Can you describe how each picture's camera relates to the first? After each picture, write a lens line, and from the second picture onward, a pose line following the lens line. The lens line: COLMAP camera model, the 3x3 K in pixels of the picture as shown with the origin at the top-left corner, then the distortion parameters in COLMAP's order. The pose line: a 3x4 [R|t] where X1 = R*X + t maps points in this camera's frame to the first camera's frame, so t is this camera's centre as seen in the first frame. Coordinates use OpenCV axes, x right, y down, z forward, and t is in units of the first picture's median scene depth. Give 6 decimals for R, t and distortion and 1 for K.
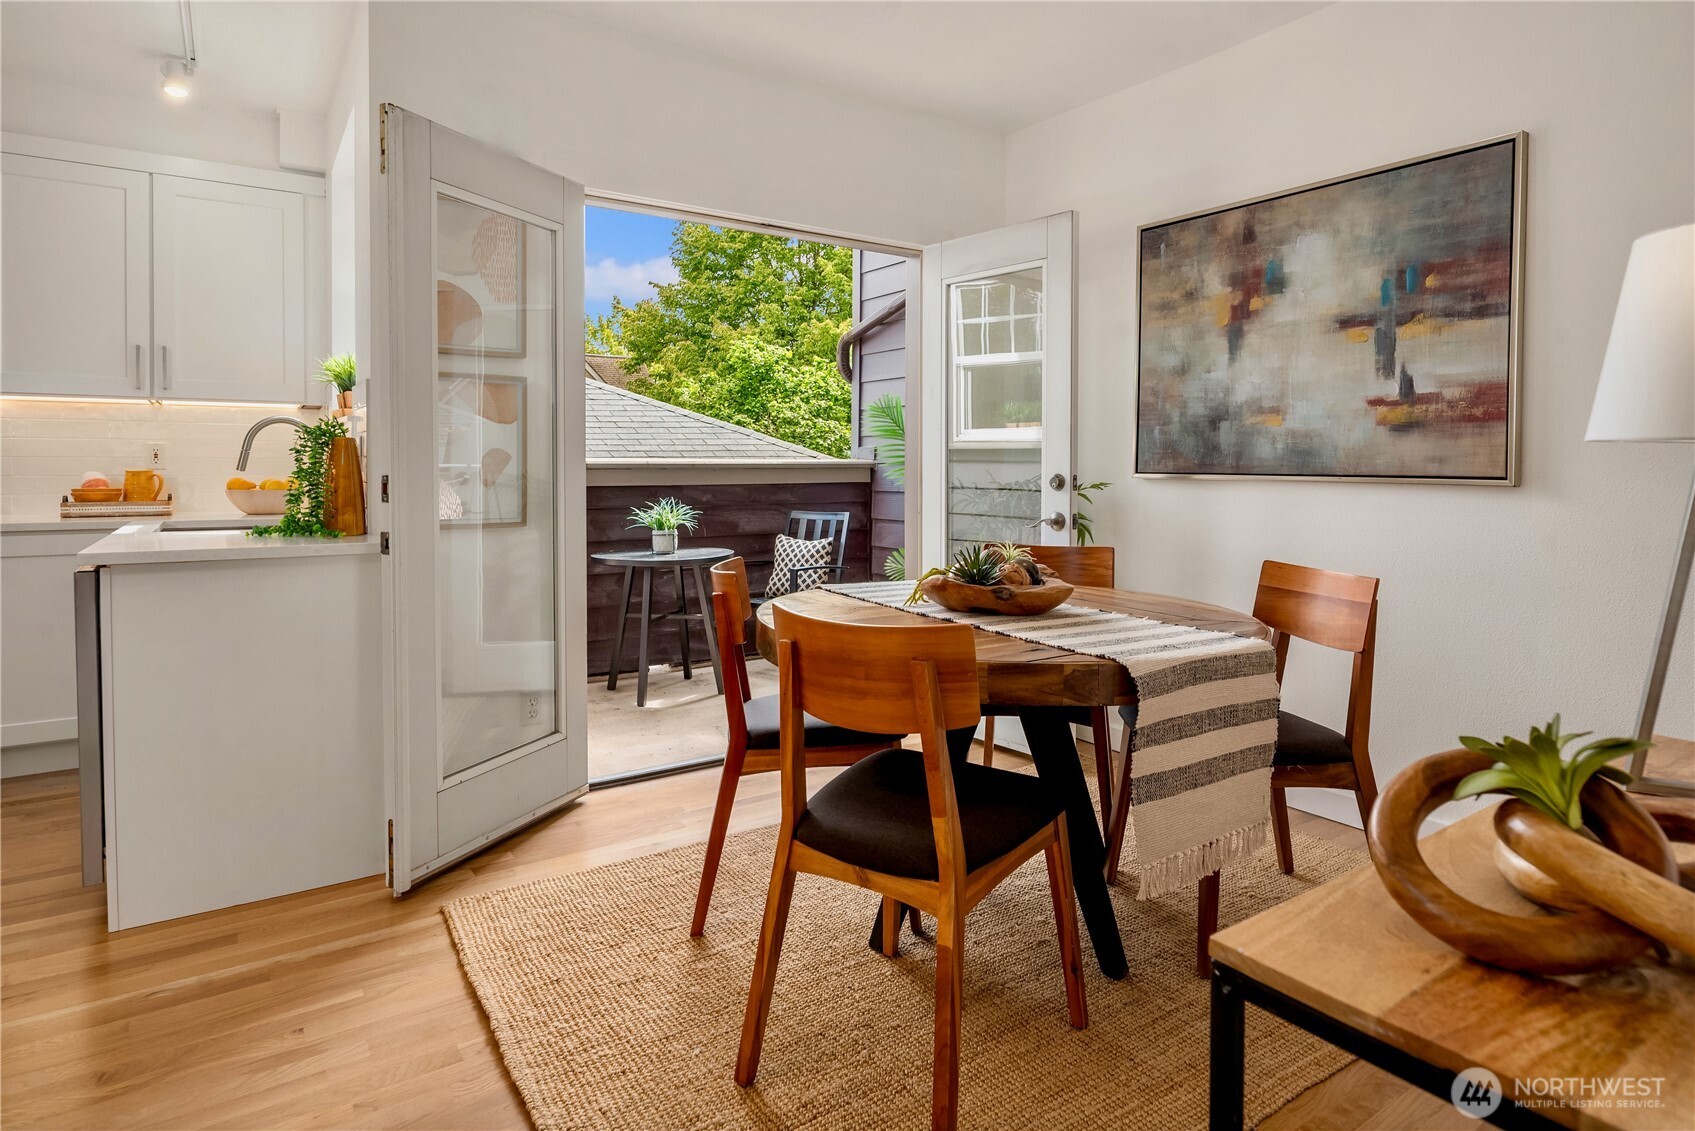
lens RADIAL K [[926.4, 0, 846.3], [0, 926.4, 484.2], [0, 0, 1]] dist [0.000361, -0.000414]
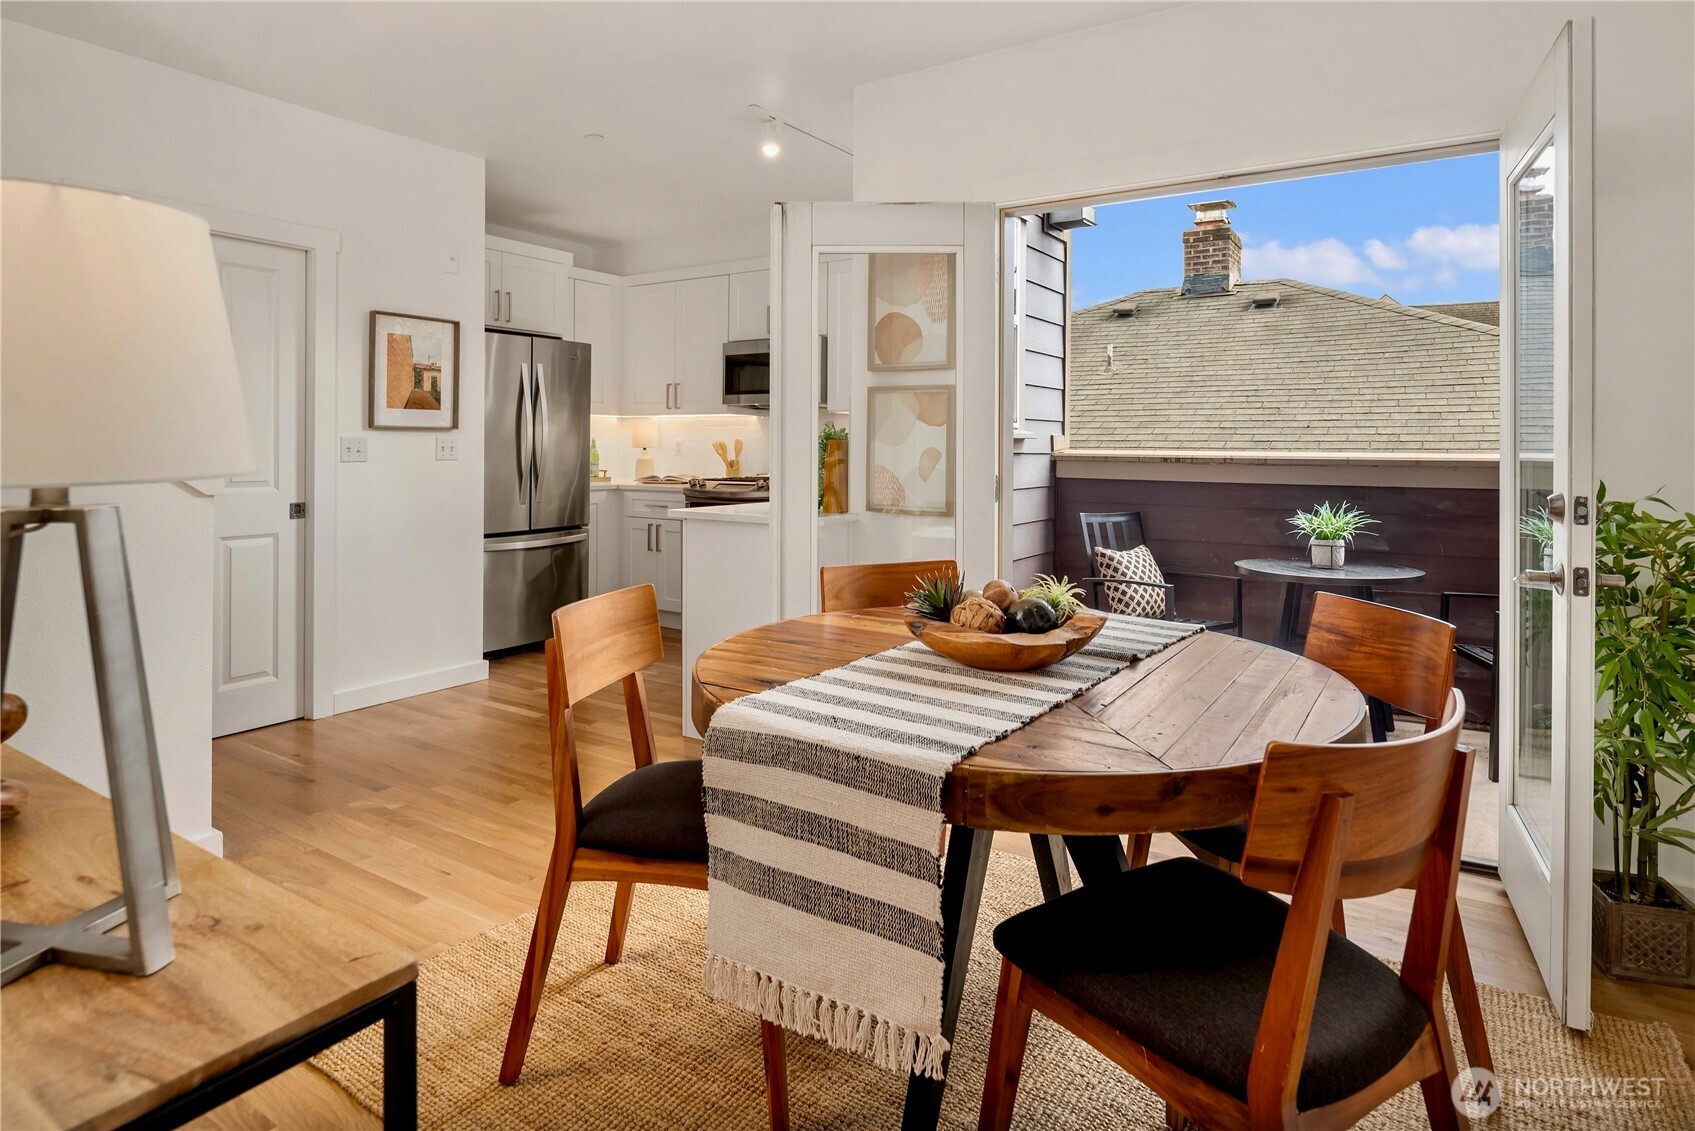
lens RADIAL K [[932.4, 0, 844.1], [0, 932.4, 446.3], [0, 0, 1]] dist [0.000557, -0.000205]
pose [[0.405336, 0.001092, -0.914167, 0.560602], [-0.023853, 0.999671, -0.009382, -0.023479], [0.913857, 0.025608, 0.405228, 0.365745]]
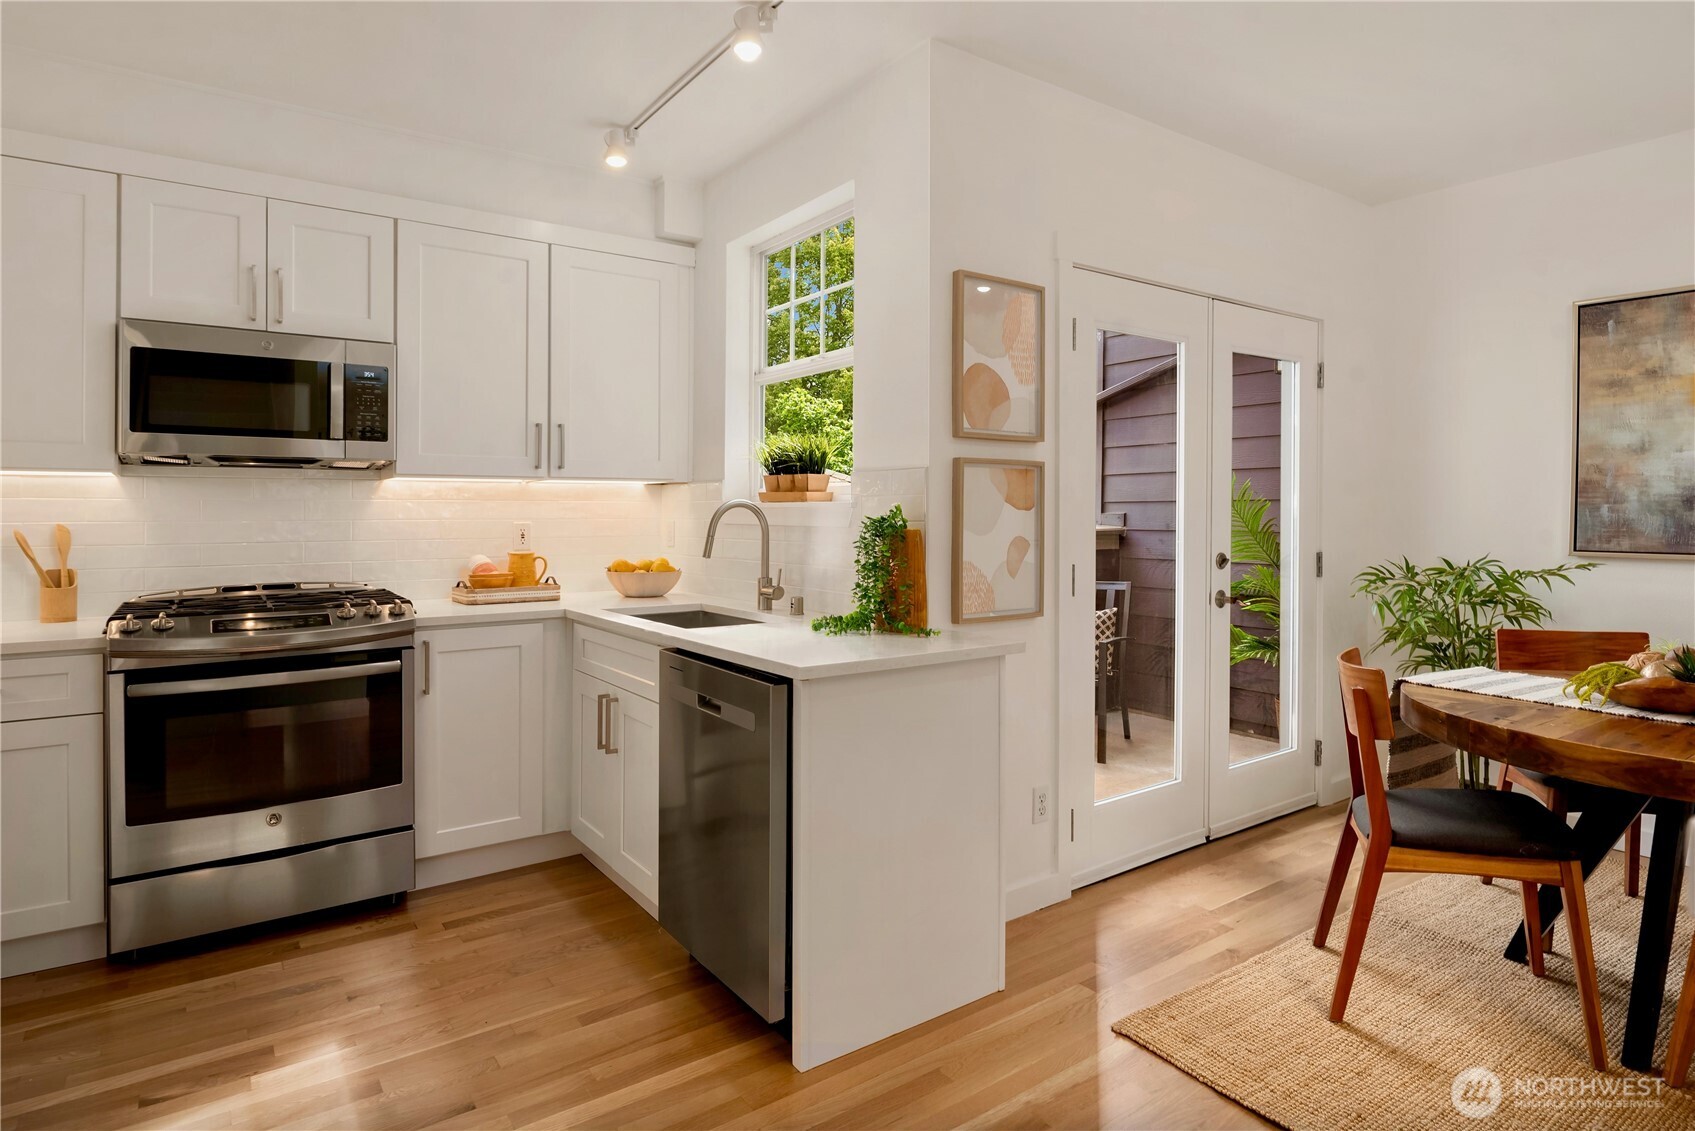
lens RADIAL K [[925.3, 0, 853.1], [0, 925.3, 525.8], [0, 0, 1]] dist [-0.002775, -0.000385]
pose [[0.999450, -0.006093, 0.032597, -0.503020], [0.006313, 0.999958, -0.006639, -0.038420], [-0.032555, 0.006841, 0.999447, 0.040069]]
